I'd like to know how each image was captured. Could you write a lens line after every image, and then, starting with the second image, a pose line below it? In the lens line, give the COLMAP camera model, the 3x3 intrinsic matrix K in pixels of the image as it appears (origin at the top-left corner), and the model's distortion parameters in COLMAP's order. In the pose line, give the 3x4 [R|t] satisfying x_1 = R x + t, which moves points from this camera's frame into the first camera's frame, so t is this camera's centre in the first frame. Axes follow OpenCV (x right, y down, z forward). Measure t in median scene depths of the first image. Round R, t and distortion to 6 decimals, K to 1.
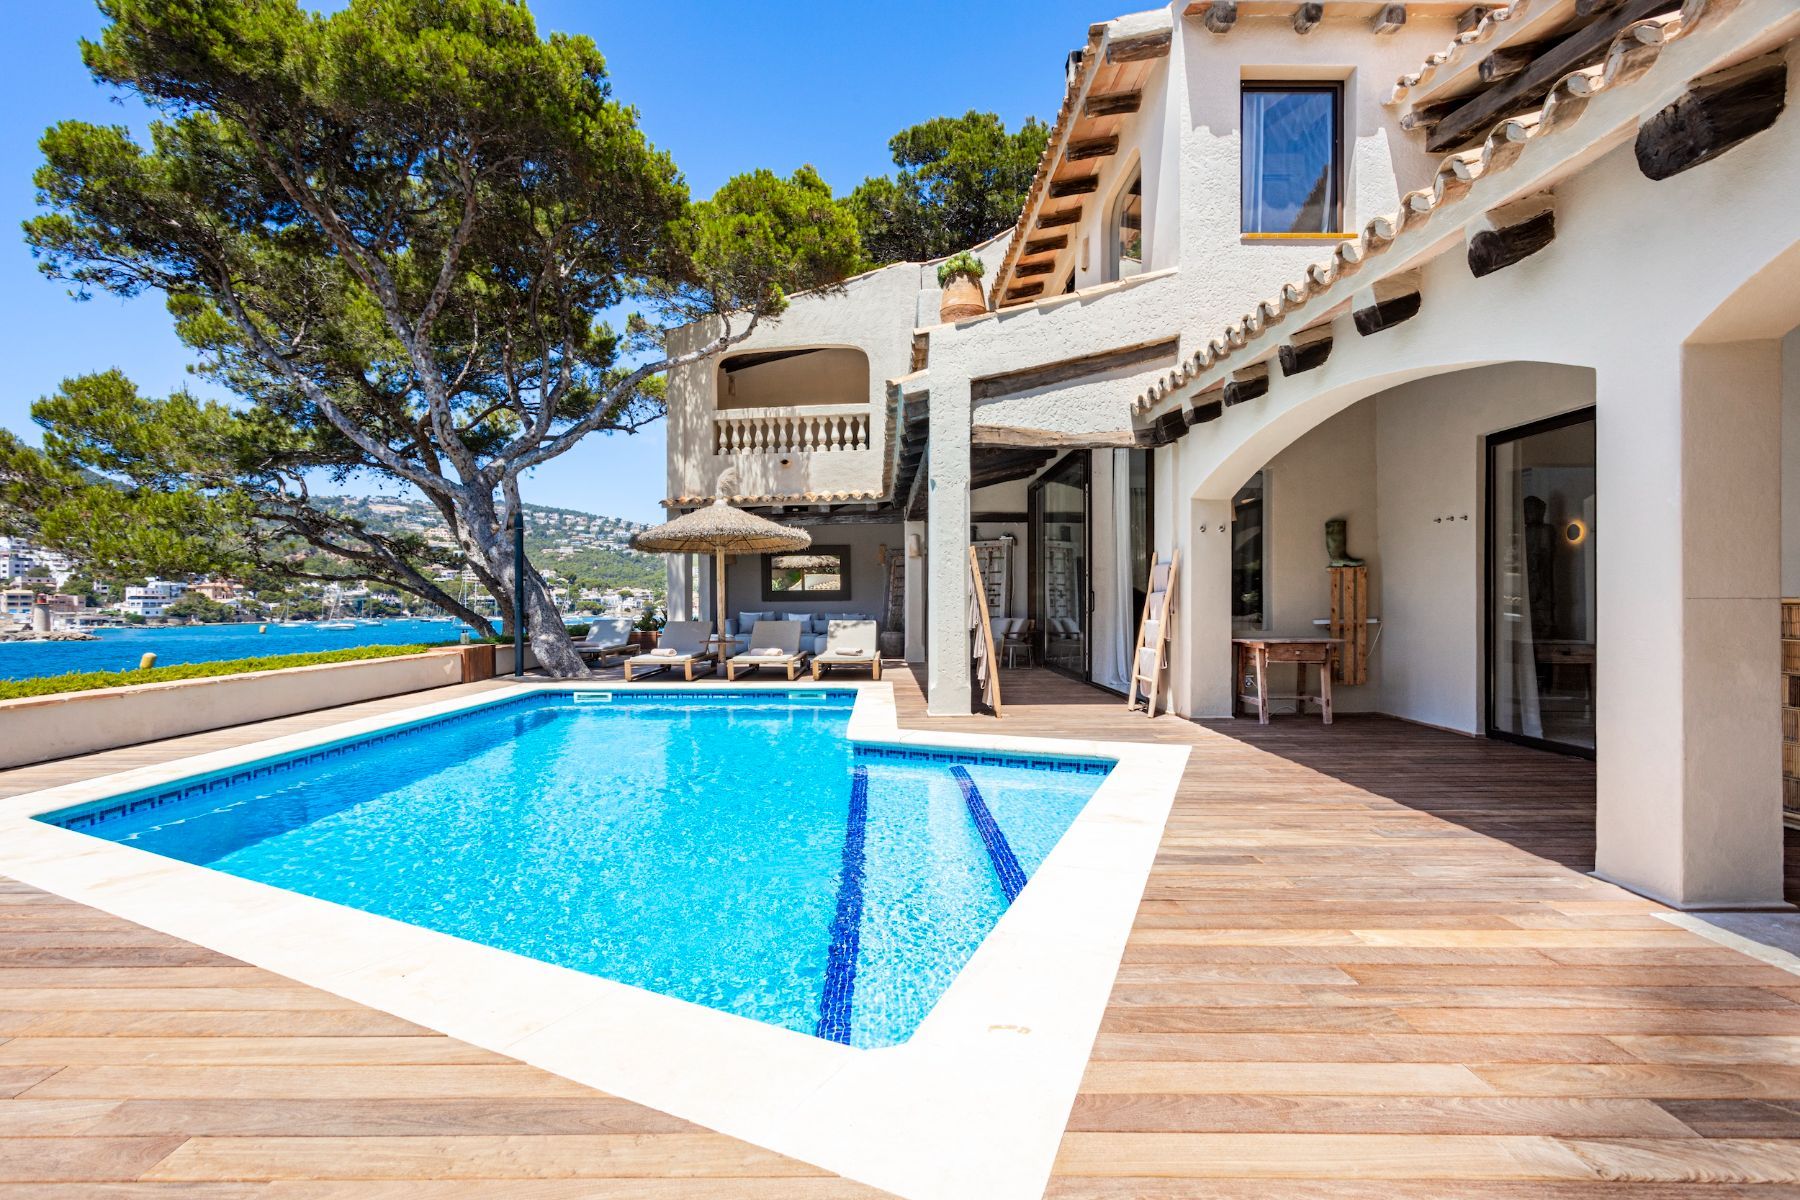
lens RADIAL K [[860.5, 0, 900.0], [0, 860.5, 600.0], [0, 0, 1]] dist [0.002158, 0.000065]
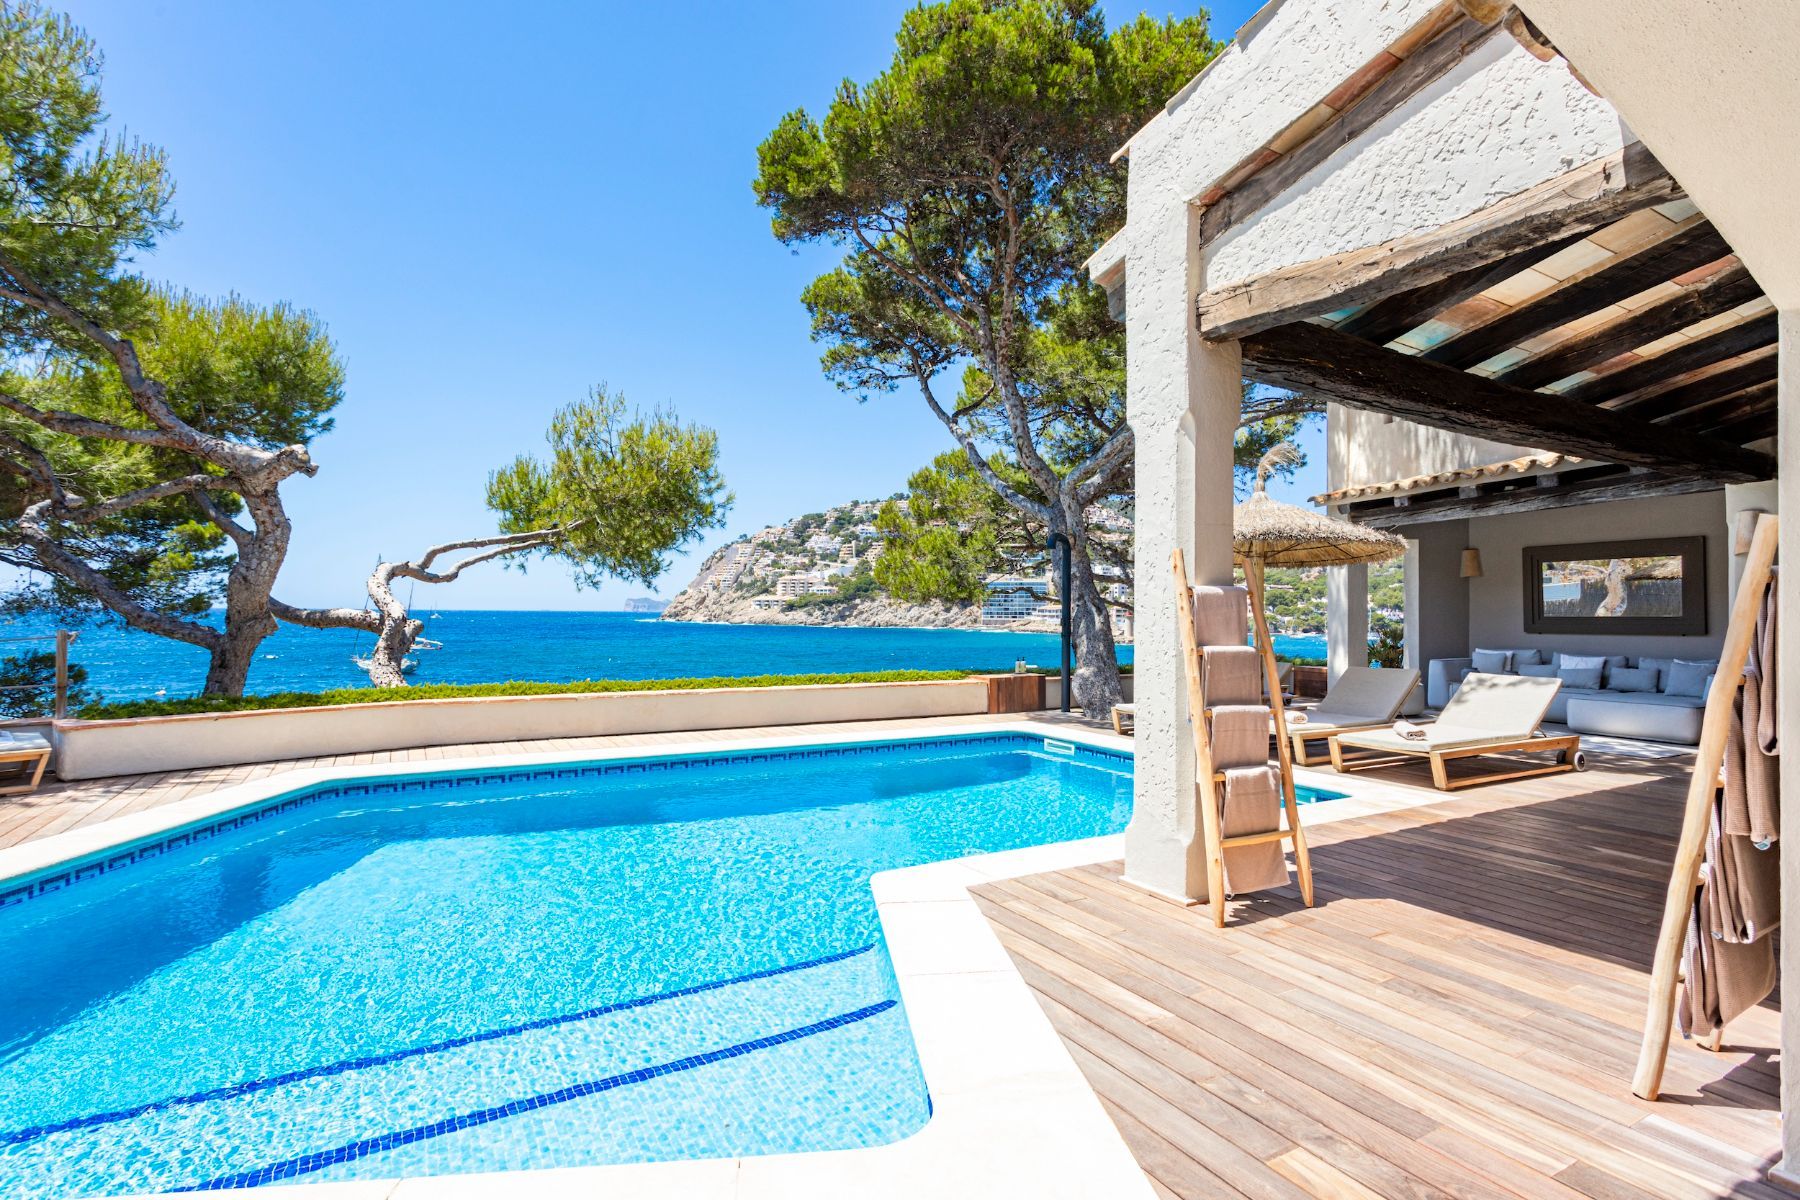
lens RADIAL K [[860.5, 0, 900.0], [0, 860.5, 600.0], [0, 0, 1]] dist [0.002158, 0.000065]
pose [[0.475977, -0.007192, -0.879428, 0.293222], [-0.007532, 0.999897, -0.012254, -0.018469], [0.879425, 0.012457, 0.475874, 0.434490]]
